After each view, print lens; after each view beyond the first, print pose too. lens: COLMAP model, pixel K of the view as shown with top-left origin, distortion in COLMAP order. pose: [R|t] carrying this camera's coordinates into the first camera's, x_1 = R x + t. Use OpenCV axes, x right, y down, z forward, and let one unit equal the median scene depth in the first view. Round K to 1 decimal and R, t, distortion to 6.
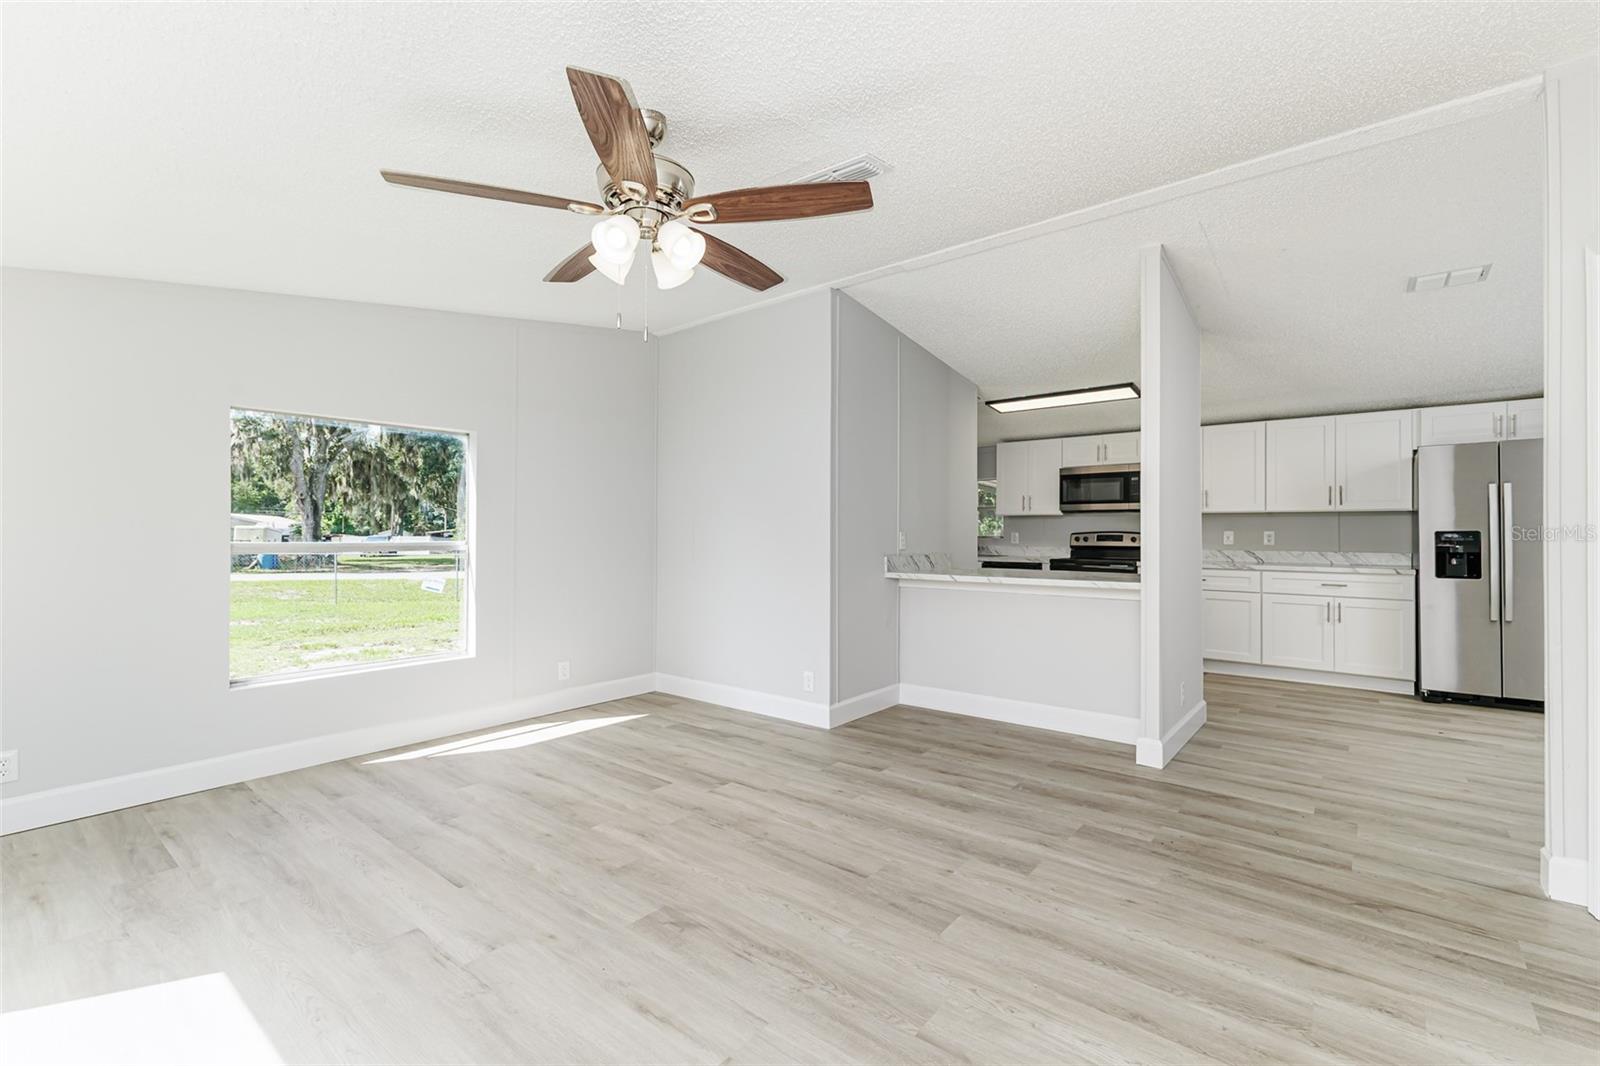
lens RADIAL K [[639.8, 0, 800.0], [0, 639.8, 533.0], [0, 0, 1]] dist [-0.000865, -0.000249]
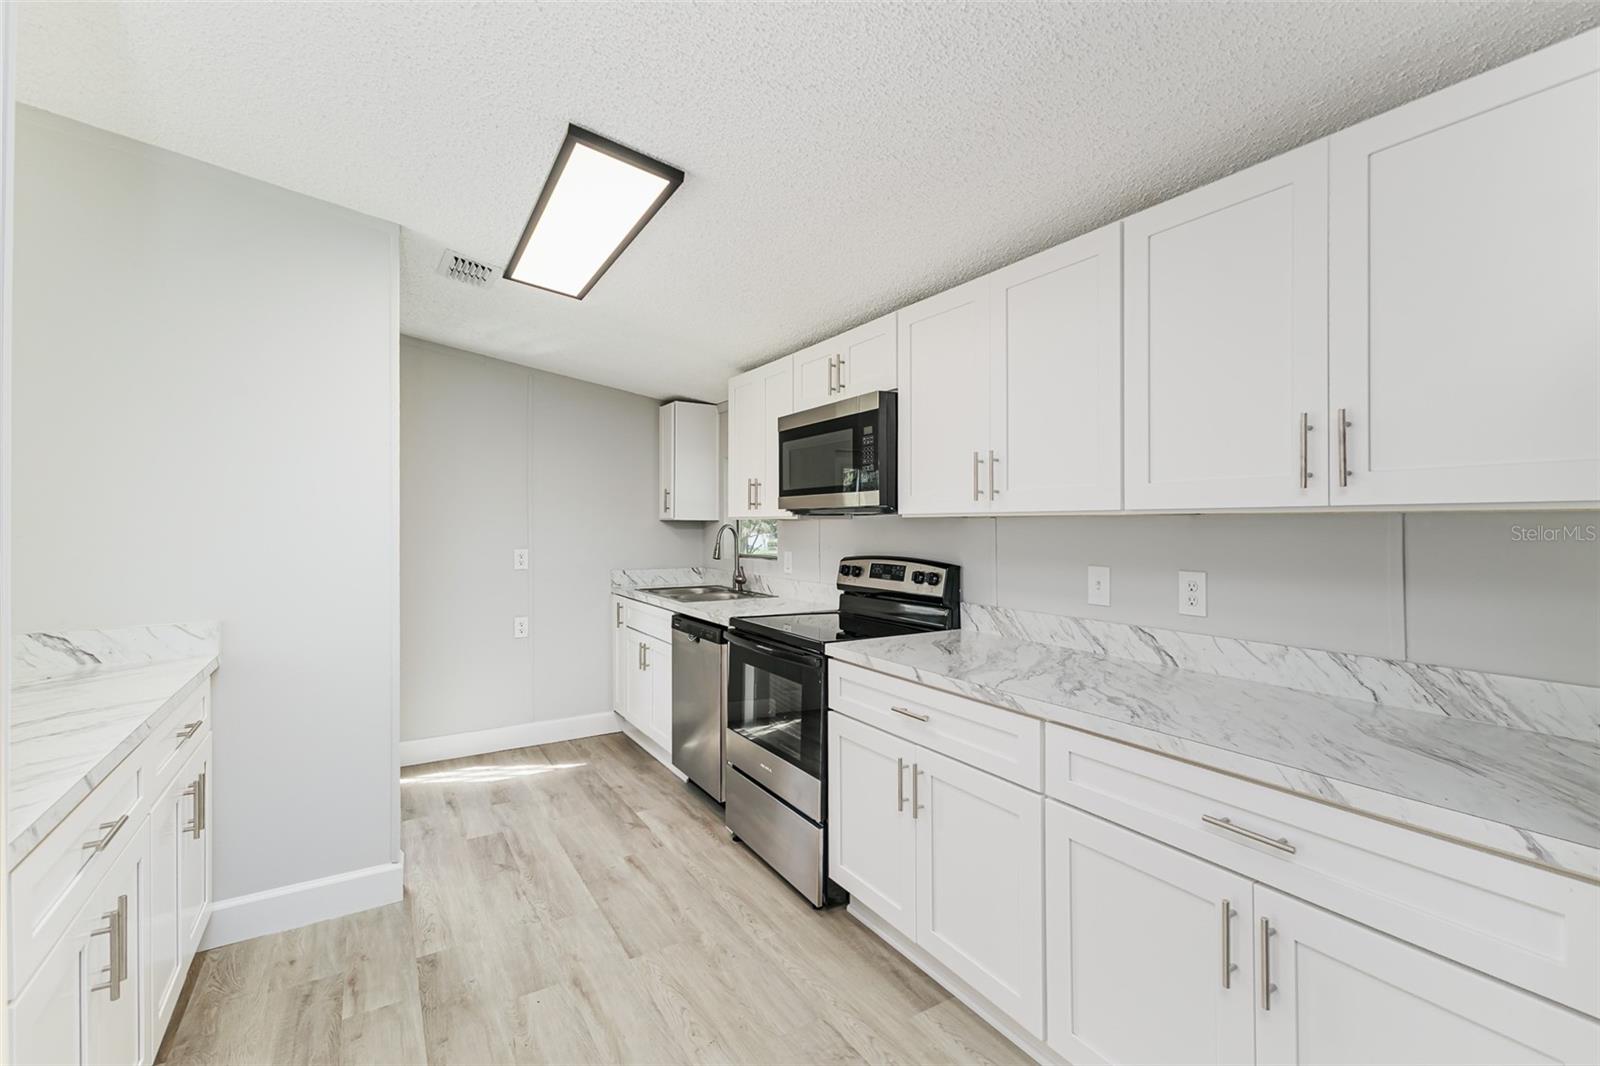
lens RADIAL K [[691.6, 0, 803.0], [0, 691.6, 528.8], [0, 0, 1]] dist [0.008797, -0.000238]
pose [[0.960882, 0.001004, -0.276955, 1.578711], [-0.001505, 0.999998, -0.001594, -0.058455], [0.276953, 0.001949, 0.960881, 1.500415]]
